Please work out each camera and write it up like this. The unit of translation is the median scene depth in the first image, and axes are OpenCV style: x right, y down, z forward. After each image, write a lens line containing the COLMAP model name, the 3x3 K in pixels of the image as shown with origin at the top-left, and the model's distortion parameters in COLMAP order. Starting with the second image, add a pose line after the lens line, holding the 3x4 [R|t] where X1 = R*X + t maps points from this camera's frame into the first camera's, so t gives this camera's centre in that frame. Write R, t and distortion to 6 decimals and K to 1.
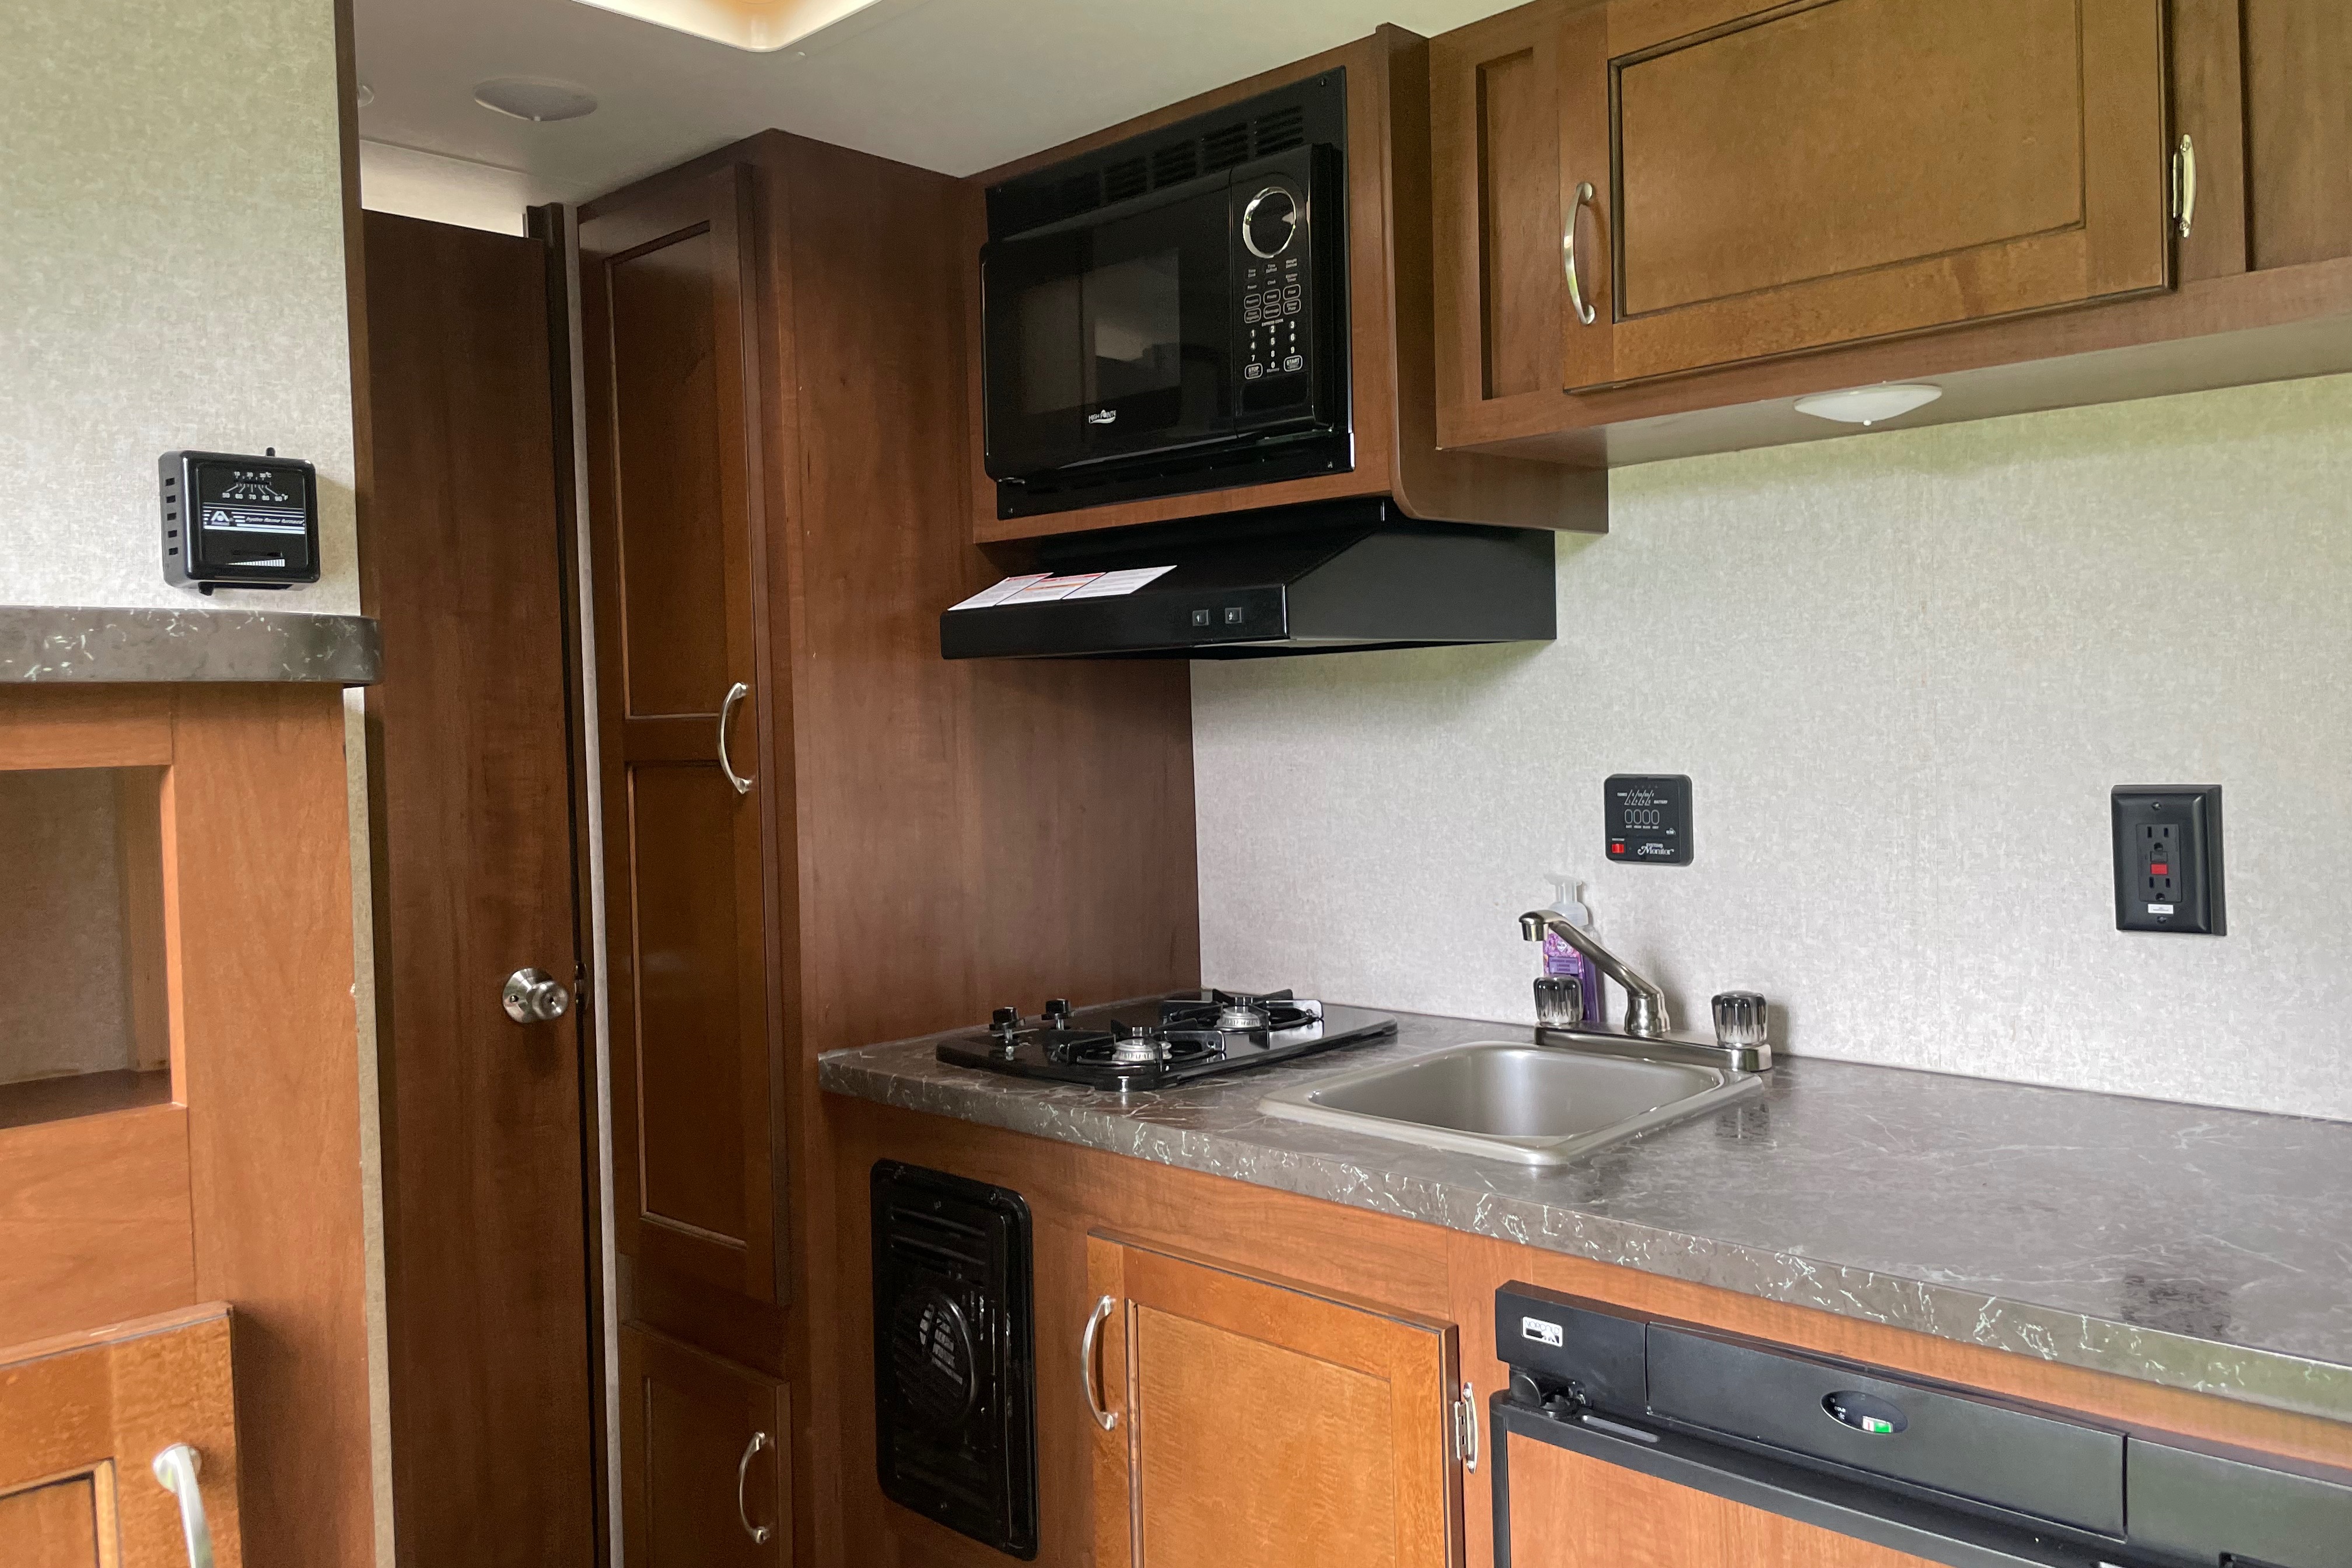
lens RADIAL K [[1779.0, 0, 1190.0], [0, 1779.0, 755.0], [0, 0, 1]] dist [0.095469, -0.134573]
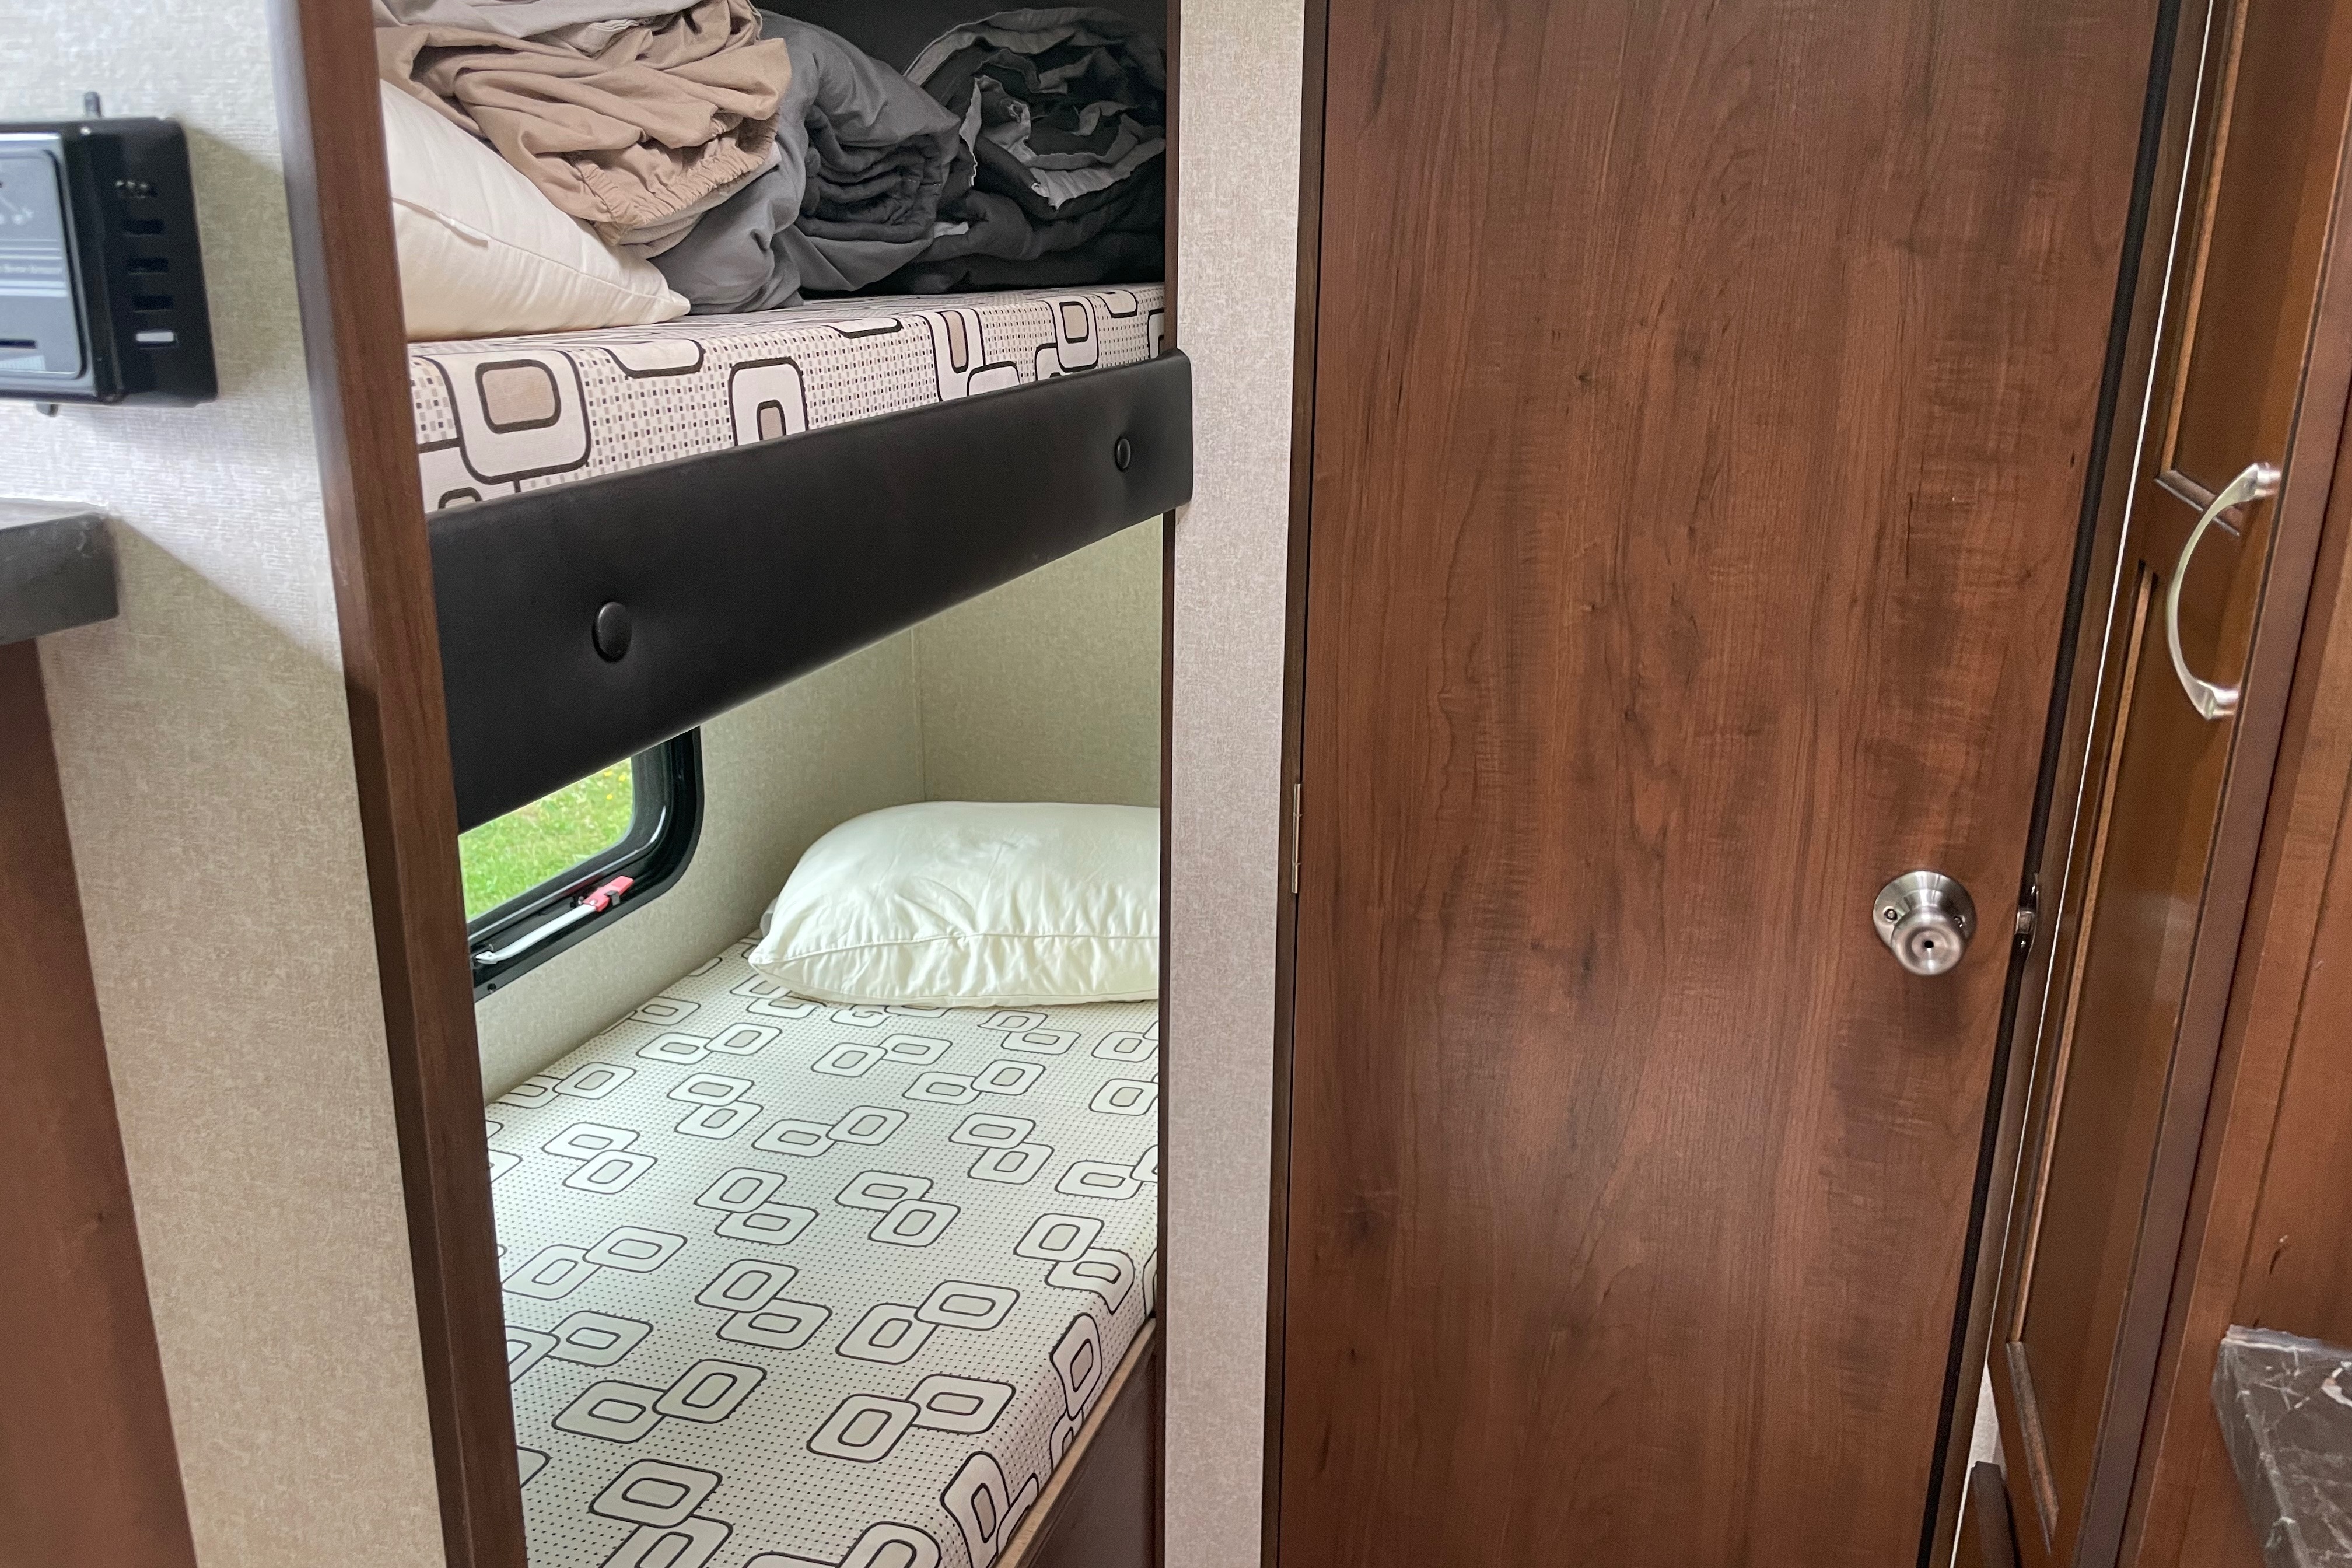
lens RADIAL K [[1779.0, 0, 1190.0], [0, 1779.0, 755.0], [0, 0, 1]] dist [0.095469, -0.134573]
pose [[0.422277, 0.295639, -0.856901, 0.029365], [-0.050702, 0.951544, 0.303306, -0.104874], [0.905048, -0.084633, 0.416804, 0.673307]]
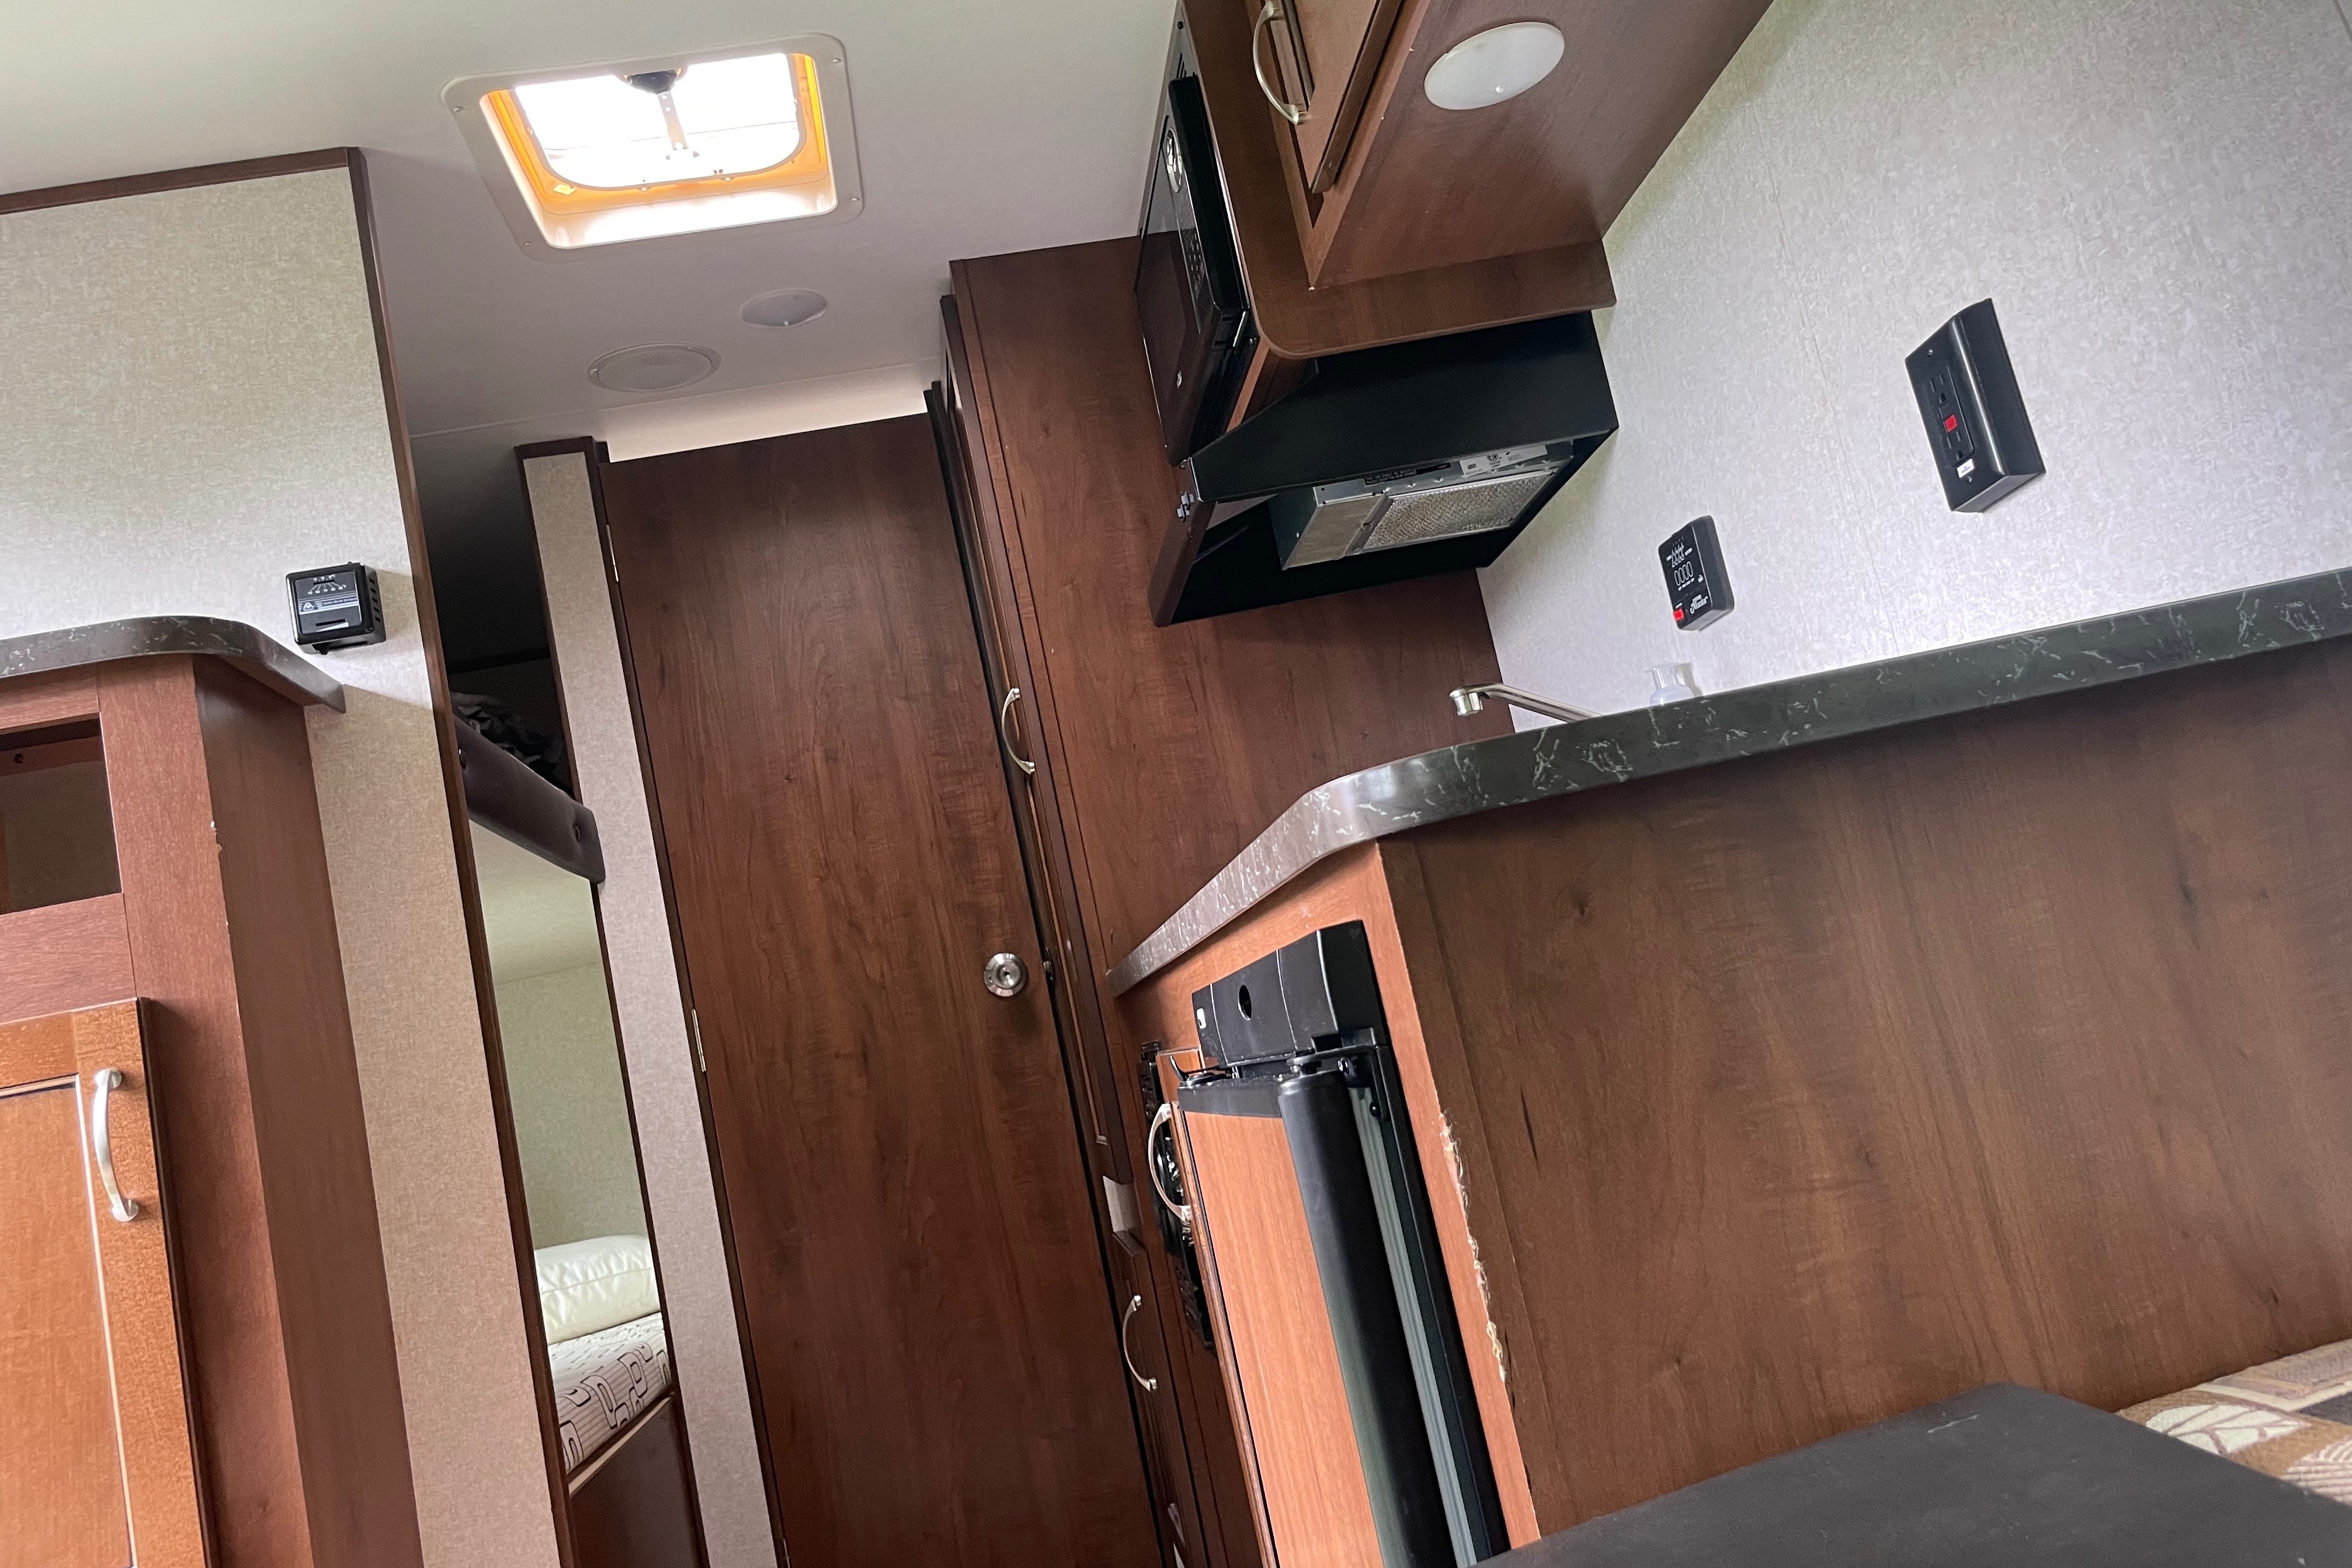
lens RADIAL K [[1786.5, 0, 1205.9], [0, 1786.5, 794.1], [0, 0, 1]] dist [0.097959, -0.142772]
pose [[0.758077, -0.221224, -0.613497, 0.685106], [0.172273, 0.975223, -0.138790, 0.260953], [0.629000, -0.000476, 0.777405, 0.127444]]
